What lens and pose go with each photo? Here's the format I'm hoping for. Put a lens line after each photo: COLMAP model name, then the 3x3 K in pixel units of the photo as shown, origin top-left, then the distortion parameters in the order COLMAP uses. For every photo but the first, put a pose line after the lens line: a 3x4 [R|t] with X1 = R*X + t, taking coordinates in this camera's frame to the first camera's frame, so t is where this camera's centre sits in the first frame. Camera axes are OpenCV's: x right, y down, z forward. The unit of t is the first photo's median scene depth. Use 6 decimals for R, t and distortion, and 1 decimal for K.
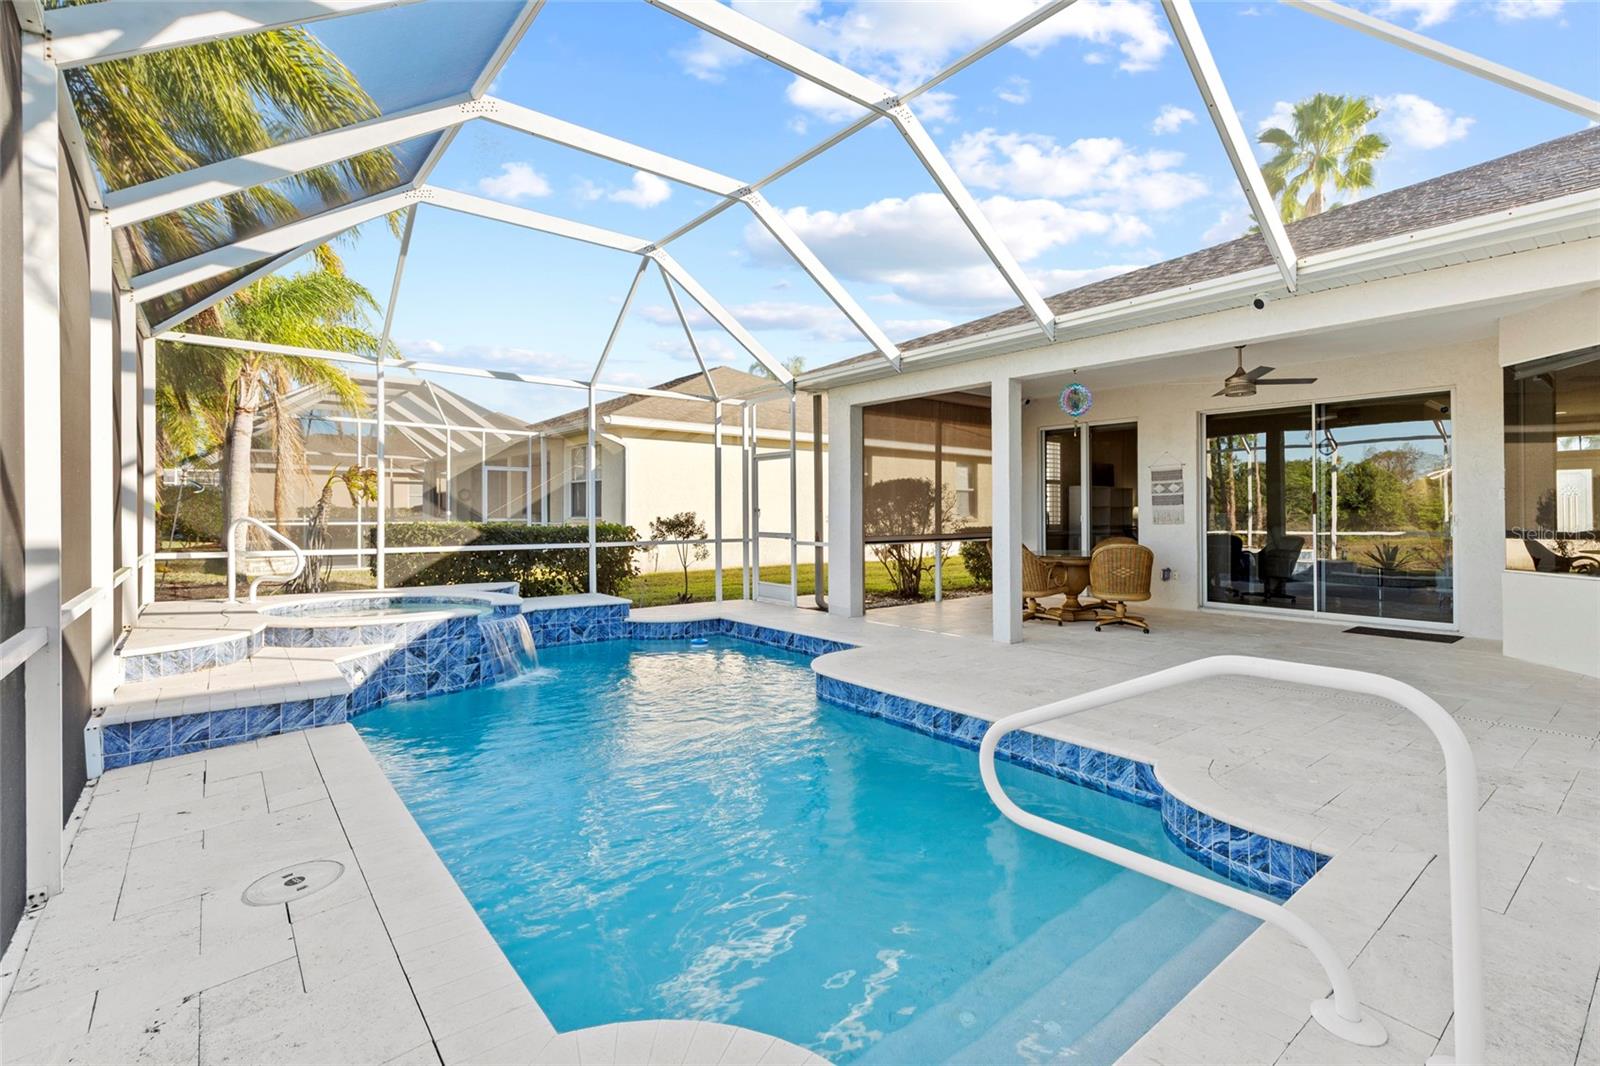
lens RADIAL K [[729.7, 0, 799.5], [0, 729.7, 520.4], [0, 0, 1]] dist [-0.000082, -0.001087]
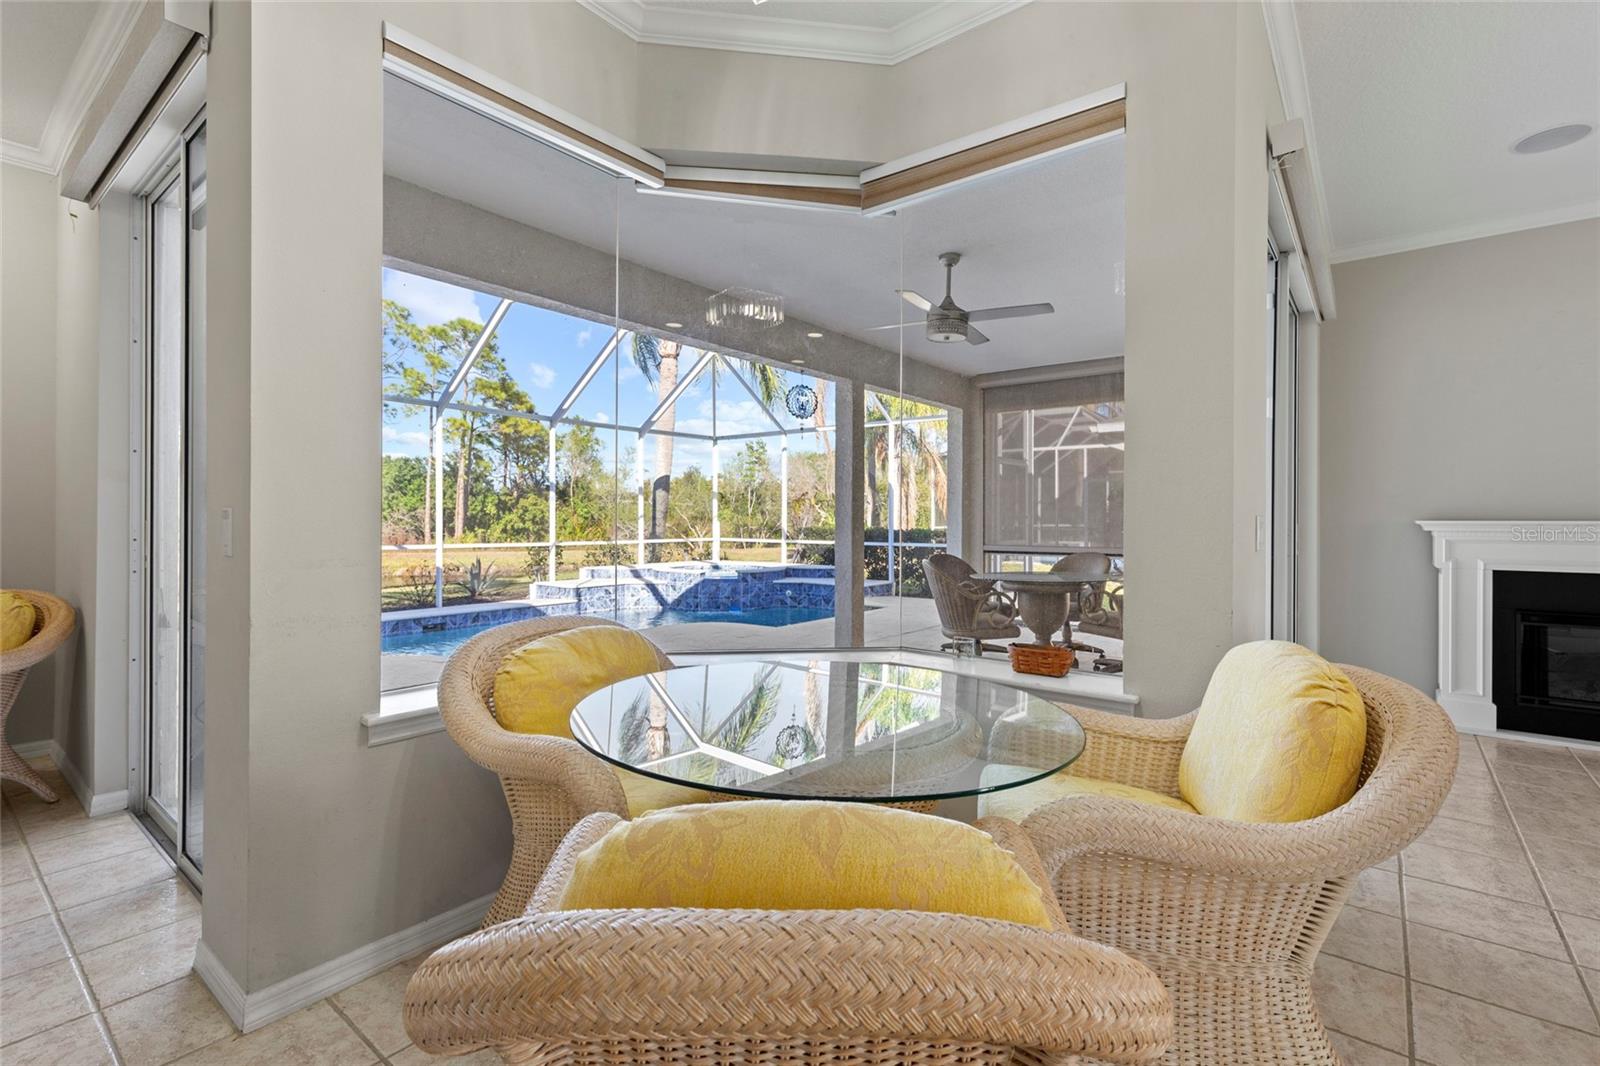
lens RADIAL K [[729.7, 0, 808.2], [0, 729.7, 519.5], [0, 0, 1]] dist [-0.000082, -0.001087]
pose [[0.238511, 0.009971, -0.971089, 1.117392], [-0.012627, 0.999895, 0.007166, -0.022475], [0.971058, 0.010552, 0.238611, 0.624215]]
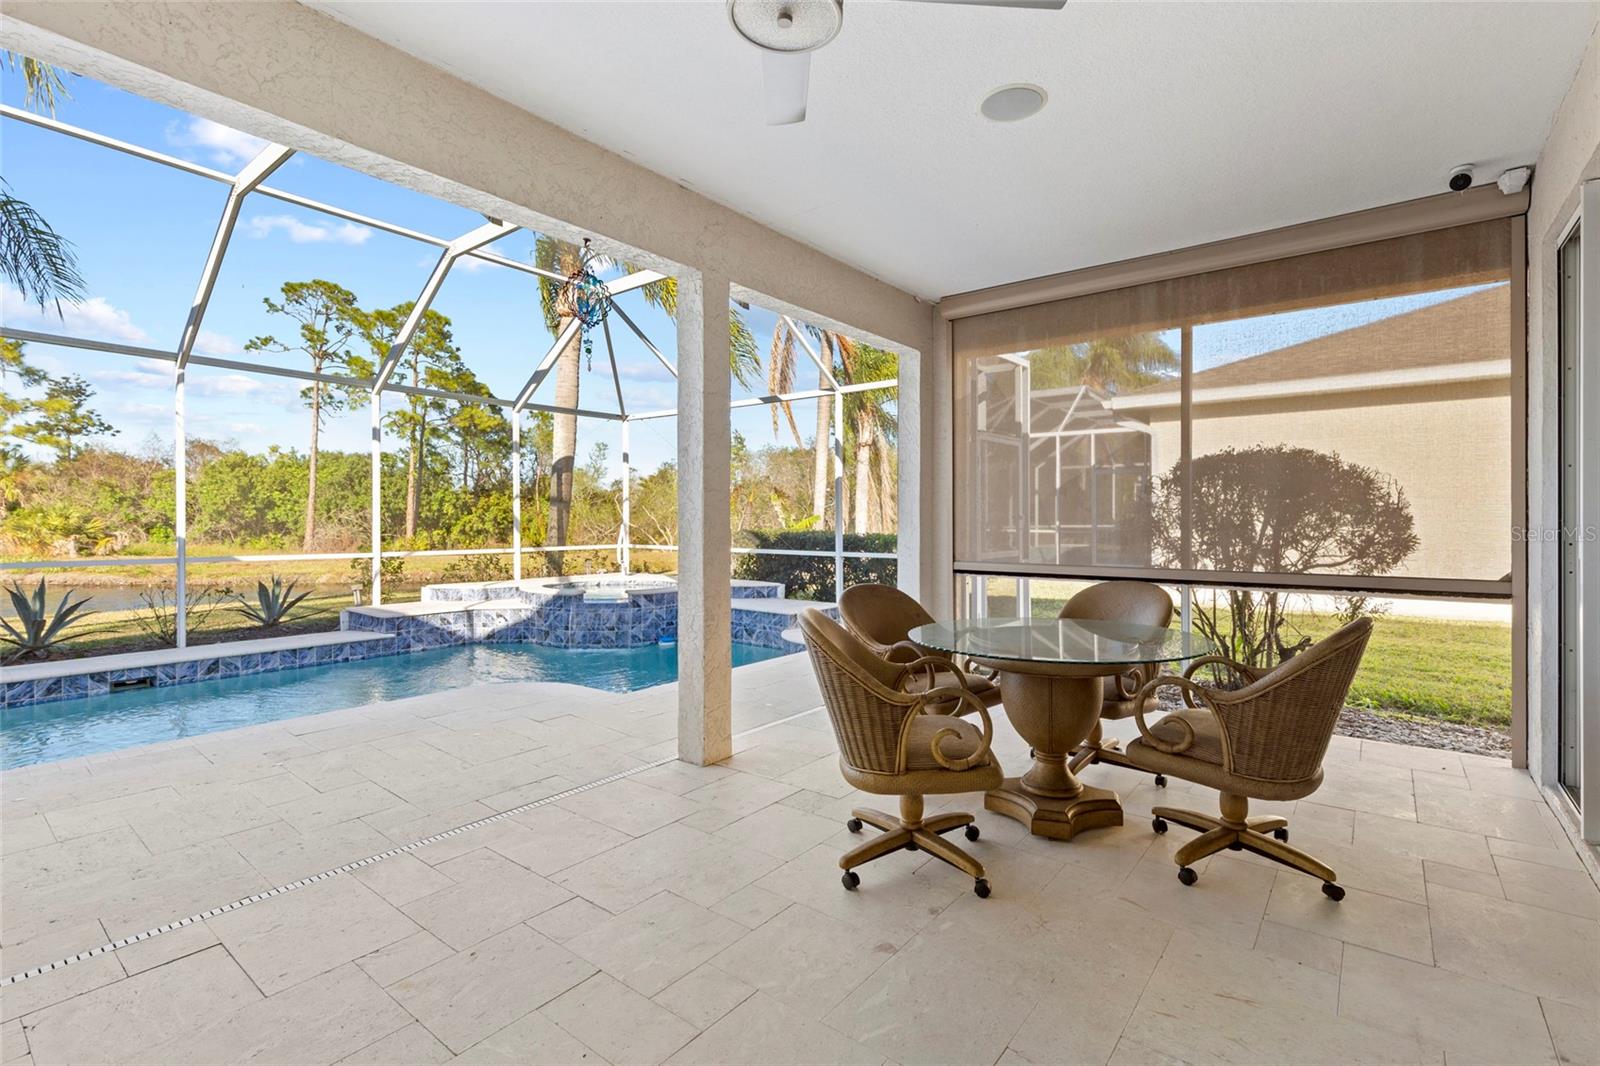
lens RADIAL K [[729.7, 0, 804.9], [0, 729.7, 529.4], [0, 0, 1]] dist [-0.000082, -0.001087]
pose [[0.239816, 0.023269, -0.970540, 0.766344], [-0.011607, 0.999710, 0.021100, -0.024283], [0.970749, 0.006205, 0.240016, 0.833441]]
